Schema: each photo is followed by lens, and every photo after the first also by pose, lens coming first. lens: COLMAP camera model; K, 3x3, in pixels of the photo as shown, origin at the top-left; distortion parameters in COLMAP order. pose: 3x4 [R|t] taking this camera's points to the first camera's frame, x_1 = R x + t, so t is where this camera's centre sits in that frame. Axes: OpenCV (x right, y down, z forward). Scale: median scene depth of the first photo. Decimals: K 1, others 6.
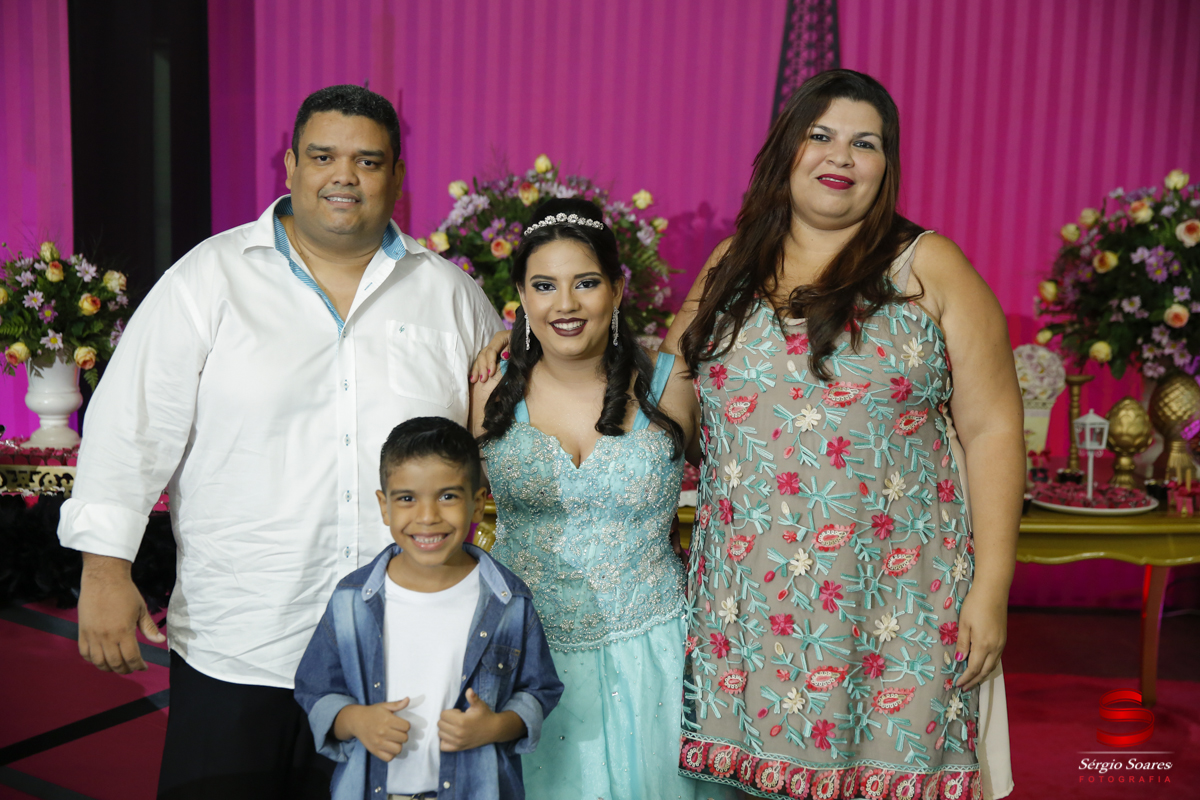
lens RADIAL K [[1514.5, 0, 581.8], [0, 1514.5, 399.4], [0, 0, 1]] dist [0.082253, 0.000000]
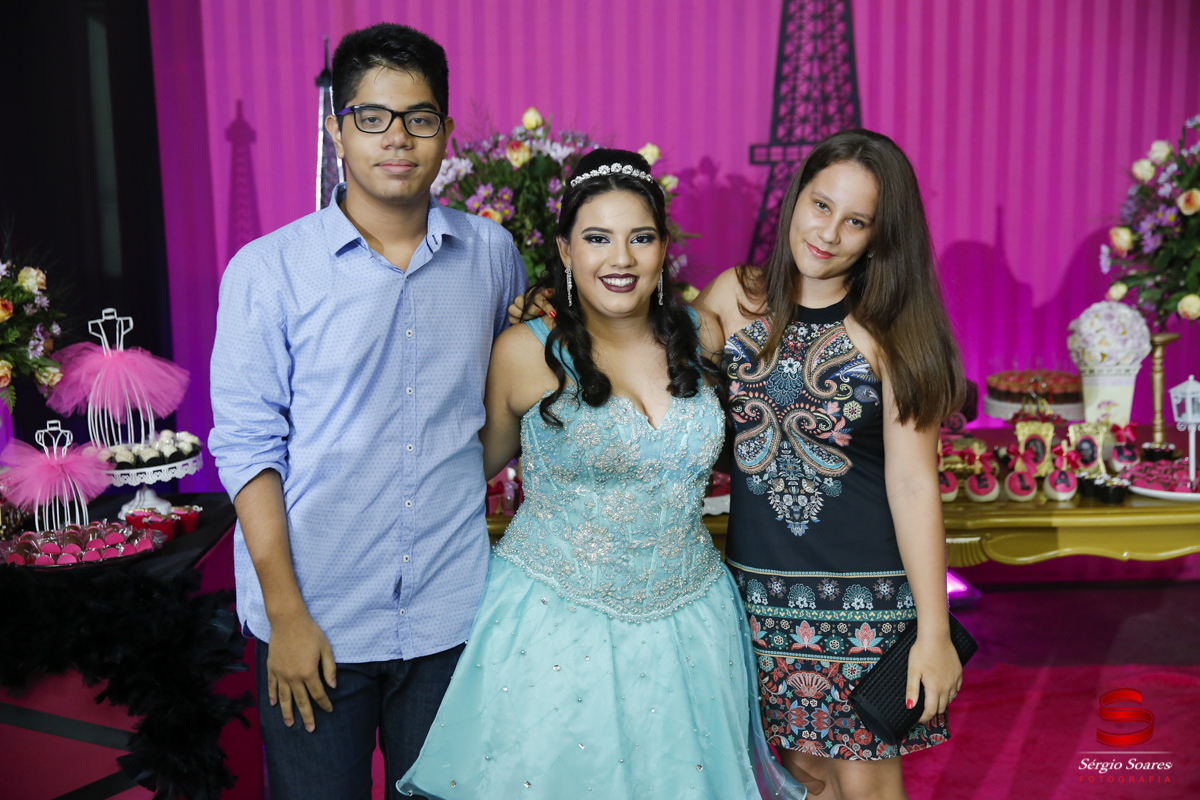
lens RADIAL K [[1514.5, 0, 586.8], [0, 1514.5, 420.4], [0, 0, 1]] dist [0.082253, 0.000000]
pose [[0.998783, -0.048479, 0.009021, -0.010957], [0.048140, 0.998240, 0.034635, -0.012905], [-0.010685, -0.034159, 0.999359, 0.135508]]
